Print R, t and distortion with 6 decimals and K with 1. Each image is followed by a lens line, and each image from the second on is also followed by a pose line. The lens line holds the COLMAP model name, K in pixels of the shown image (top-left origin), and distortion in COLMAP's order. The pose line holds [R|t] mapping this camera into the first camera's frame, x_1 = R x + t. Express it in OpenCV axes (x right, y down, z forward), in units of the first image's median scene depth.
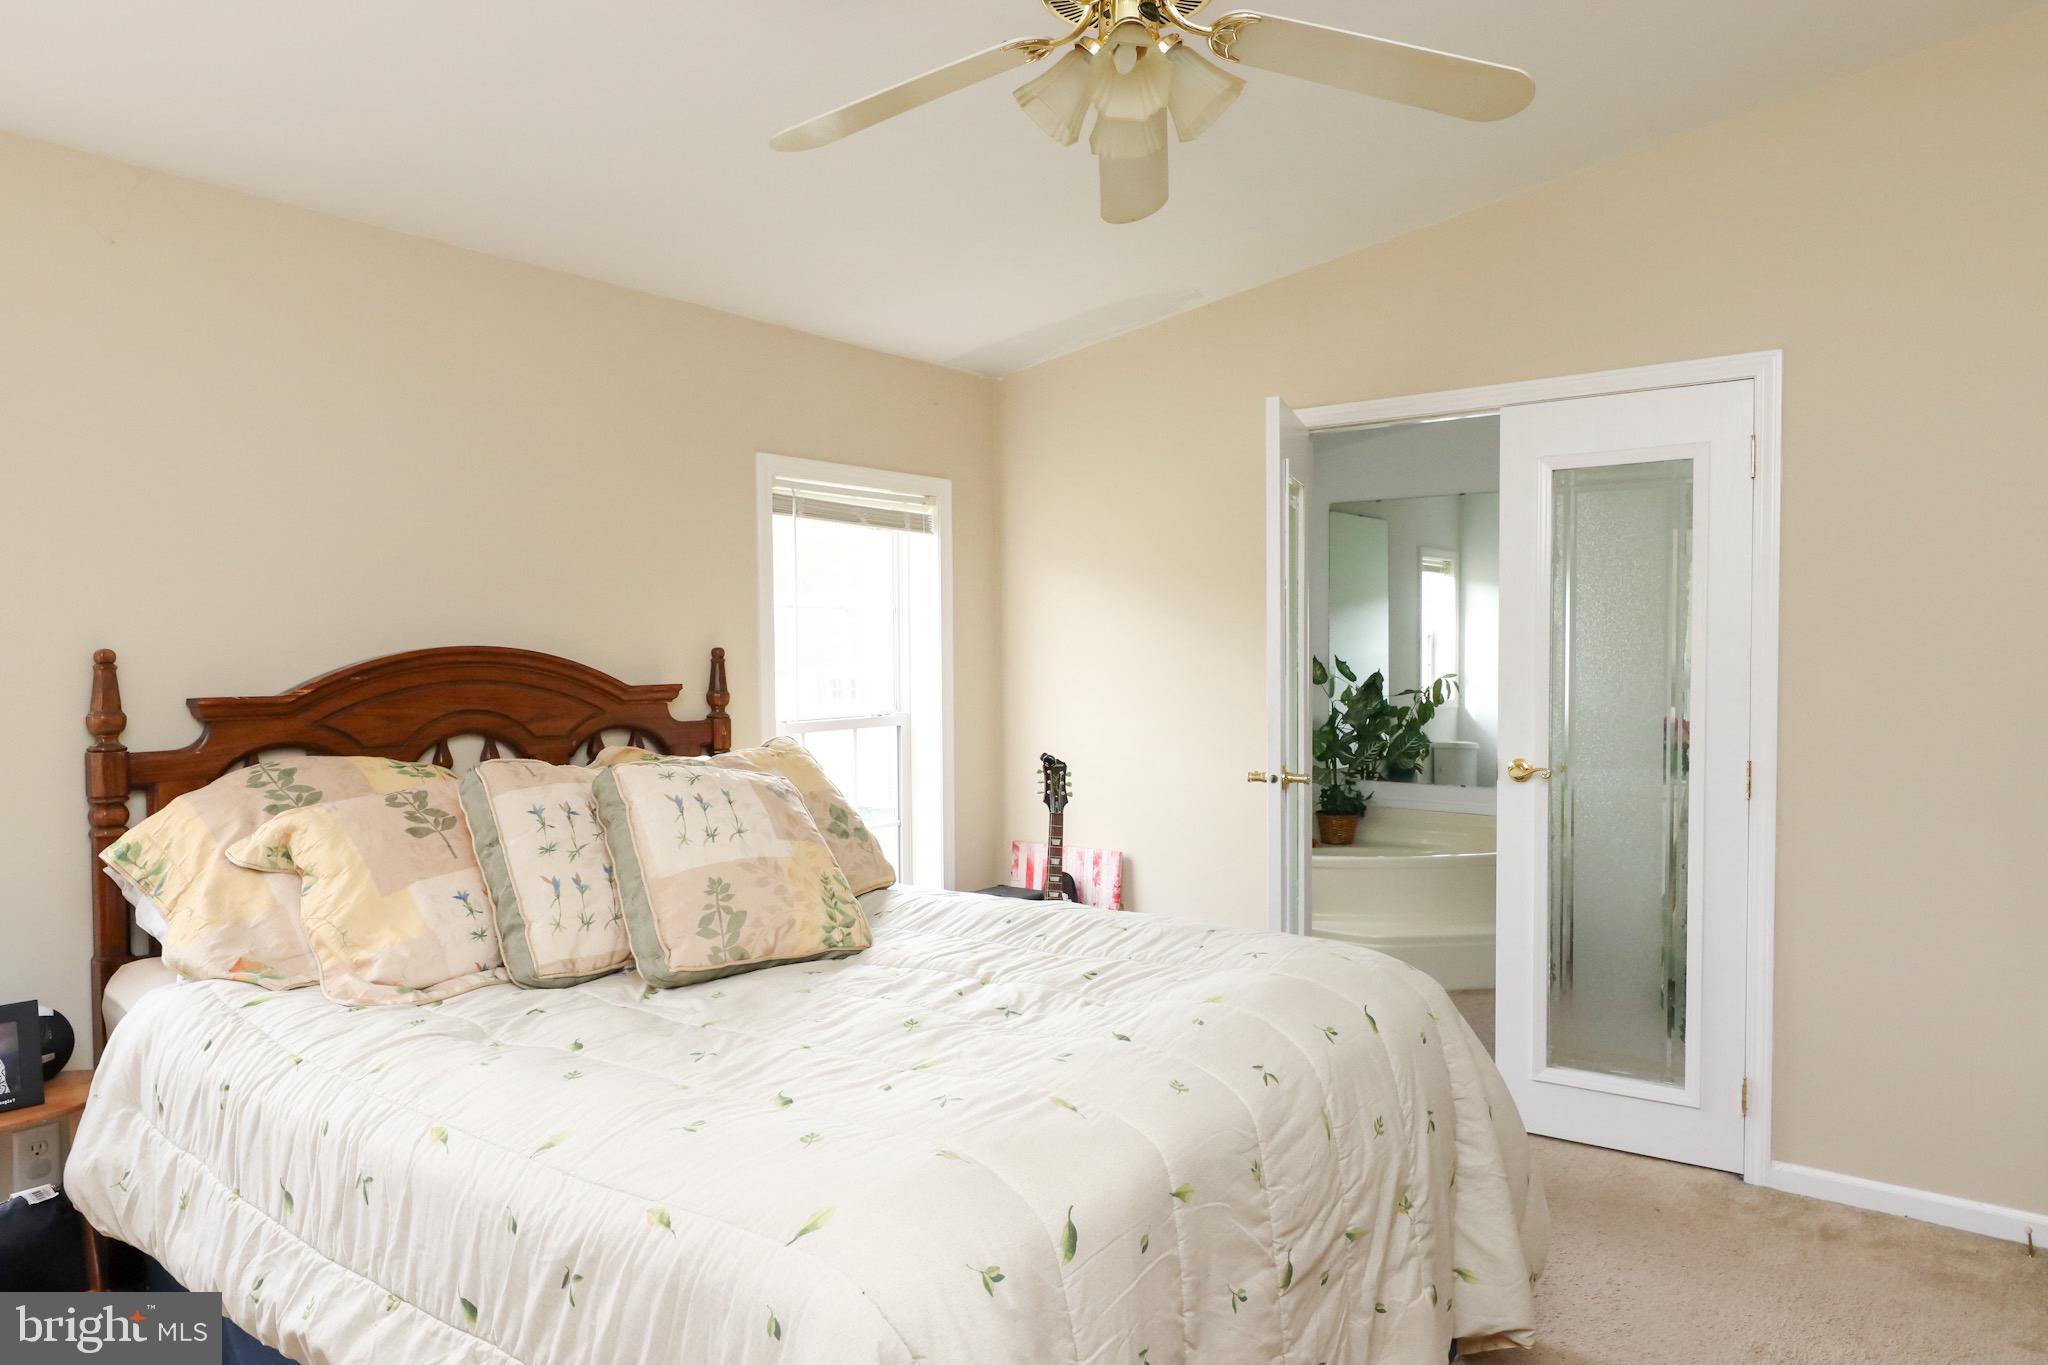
lens RADIAL K [[1328.7, 0, 1015.7], [0, 1328.7, 687.5], [0, 0, 1]] dist [-0.003179, 0.000704]
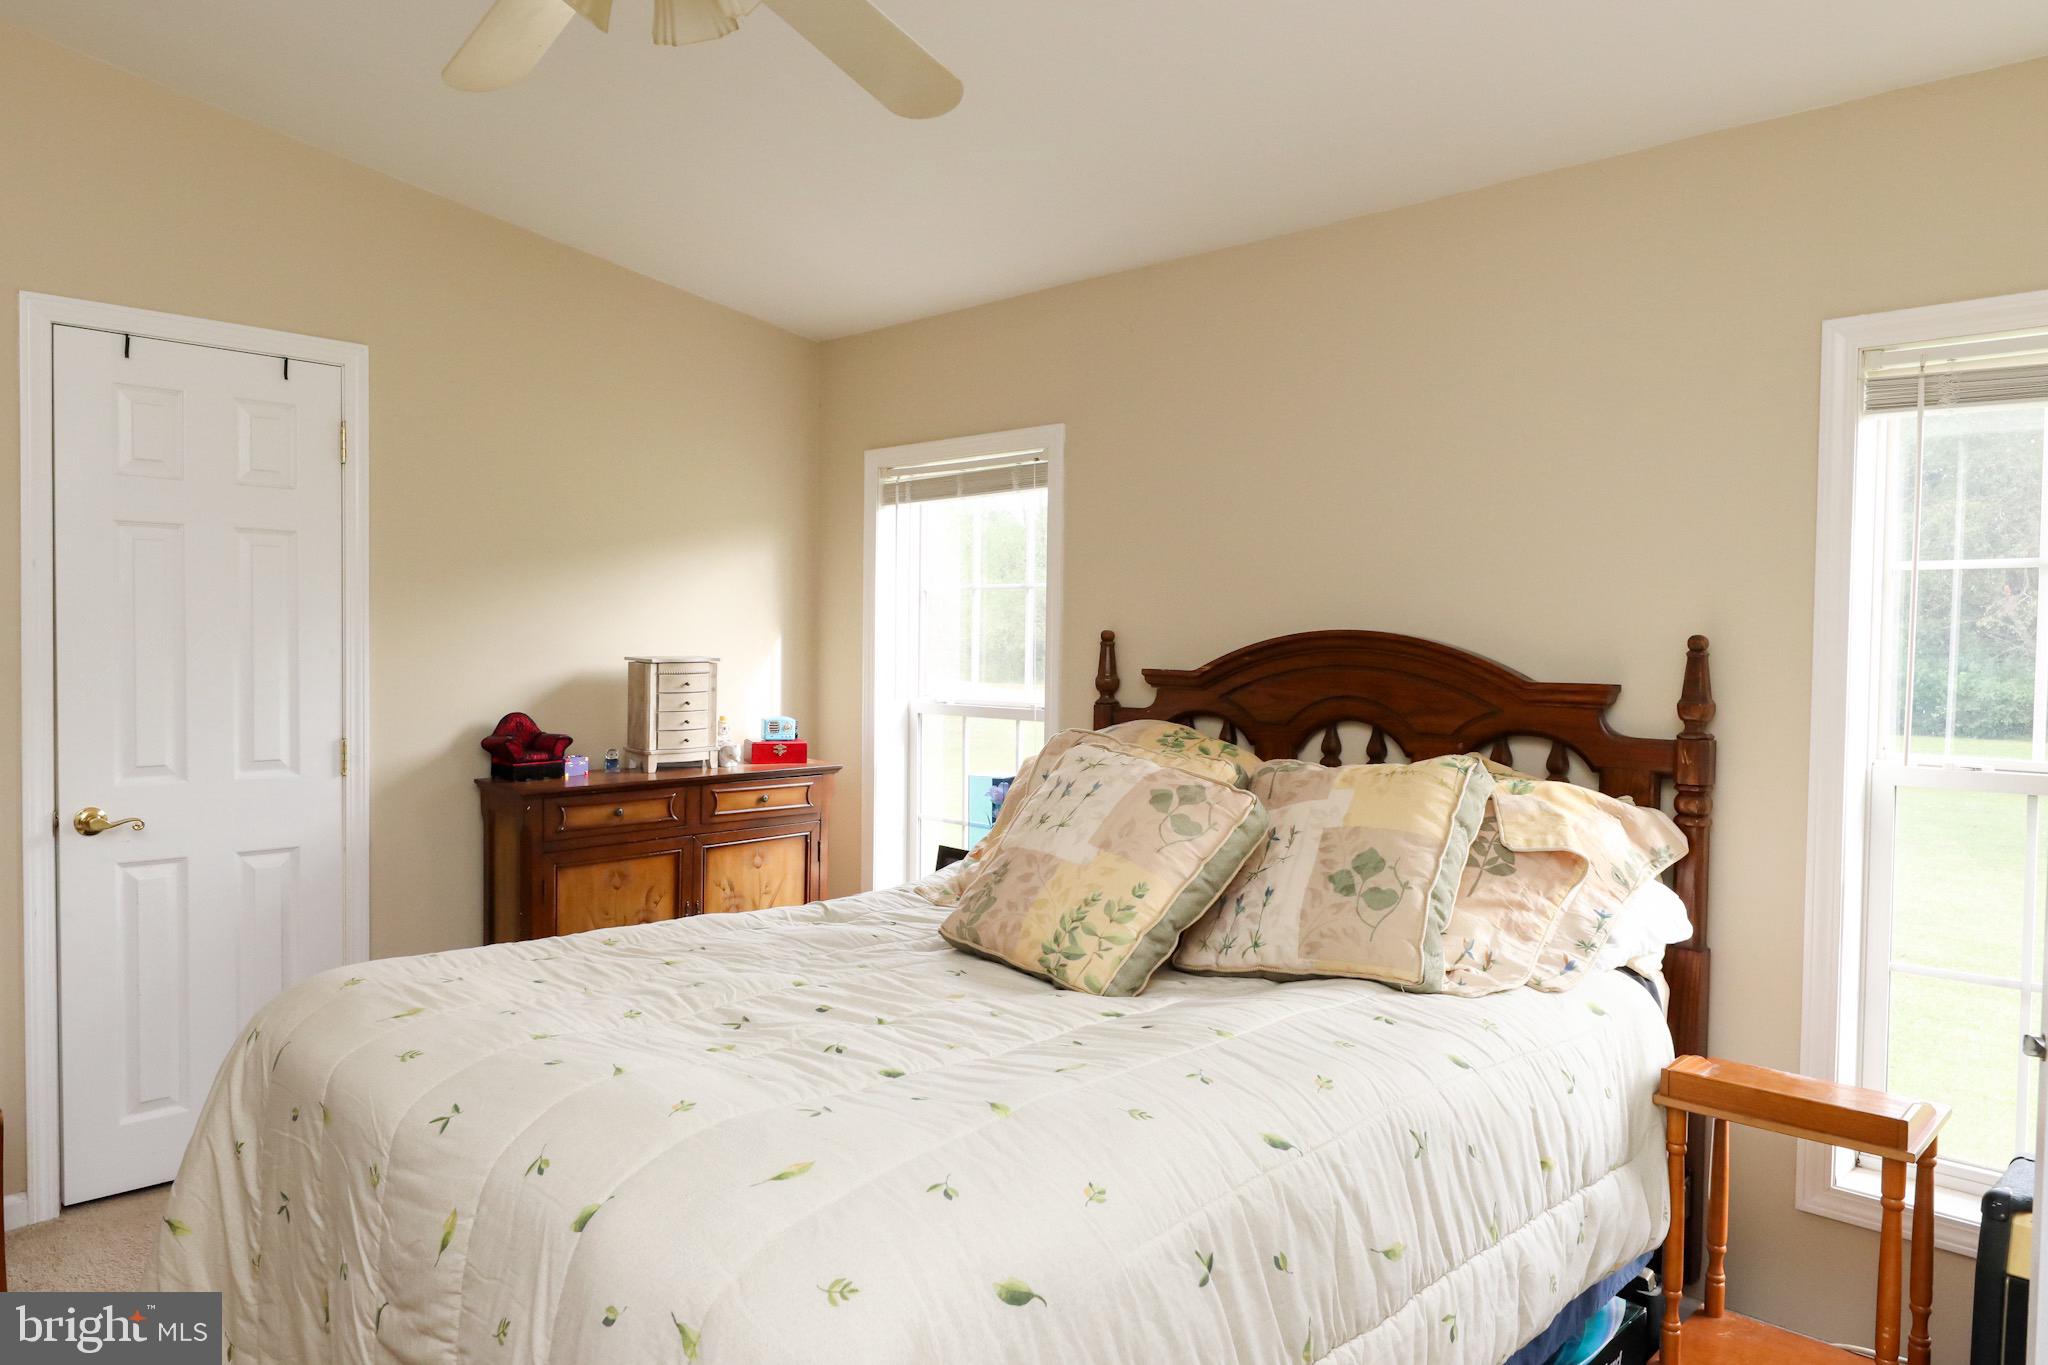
lens RADIAL K [[1365.7, 0, 1013.7], [0, 1365.7, 695.9], [0, 0, 1]] dist [-0.004655, -0.000242]
pose [[-0.120507, 0.045453, -0.991671, 0.653469], [-0.042415, 0.997803, 0.050888, -0.025426], [0.991806, 0.048194, -0.118314, 0.948792]]
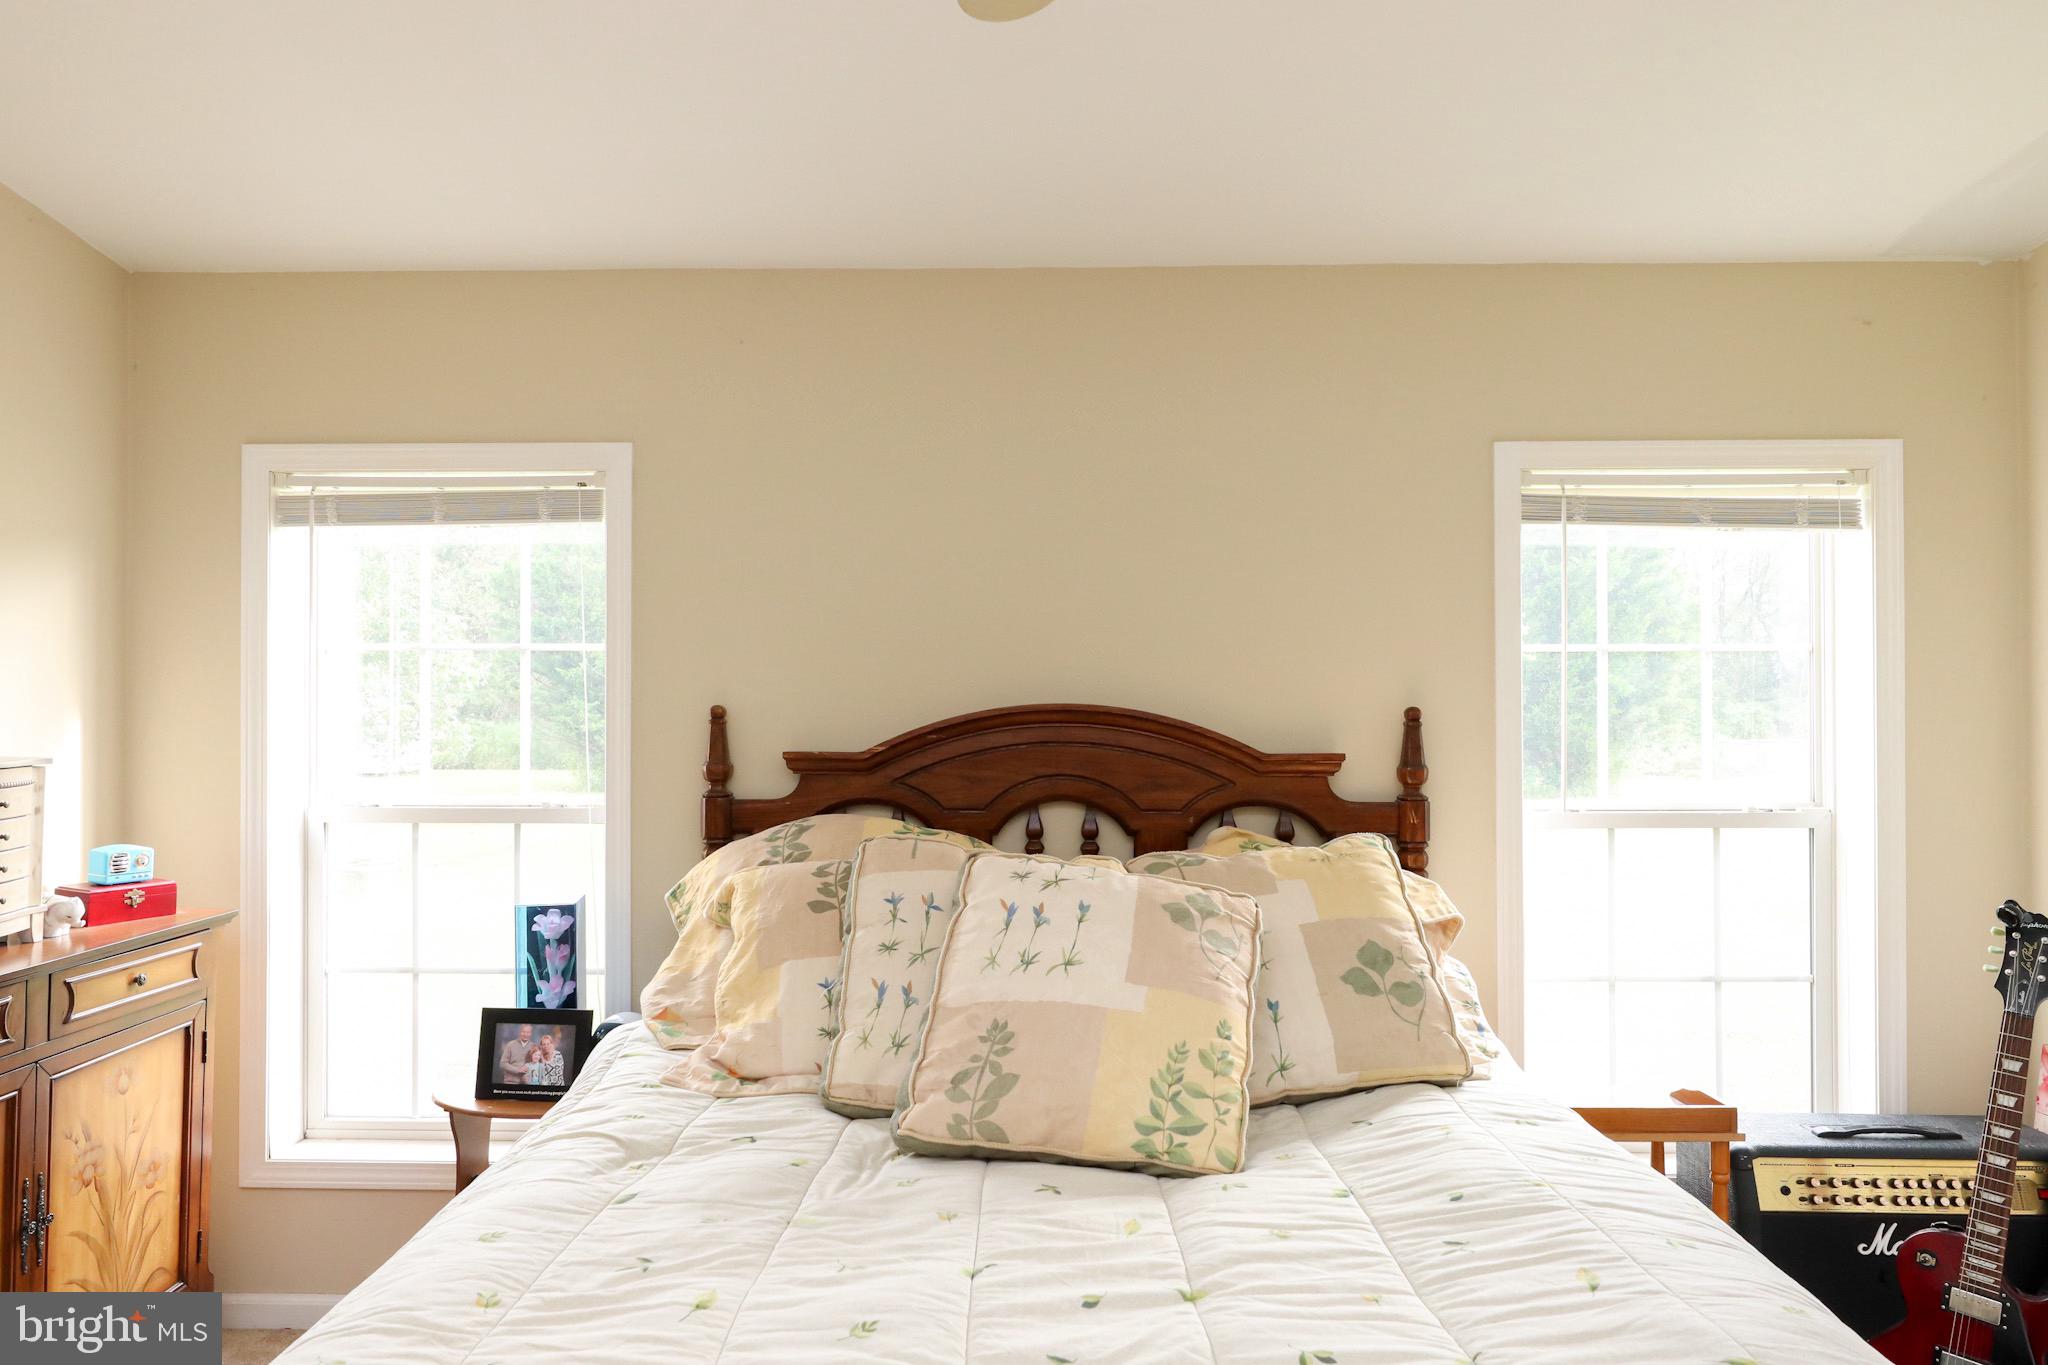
lens RADIAL K [[1328.7, 0, 1015.7], [0, 1328.7, 687.5], [0, 0, 1]] dist [-0.003179, 0.000704]
pose [[0.595045, -0.000850, -0.803692, 0.319770], [-0.028628, 0.999342, -0.022252, -0.022822], [0.803182, 0.036249, 0.594629, 0.473471]]
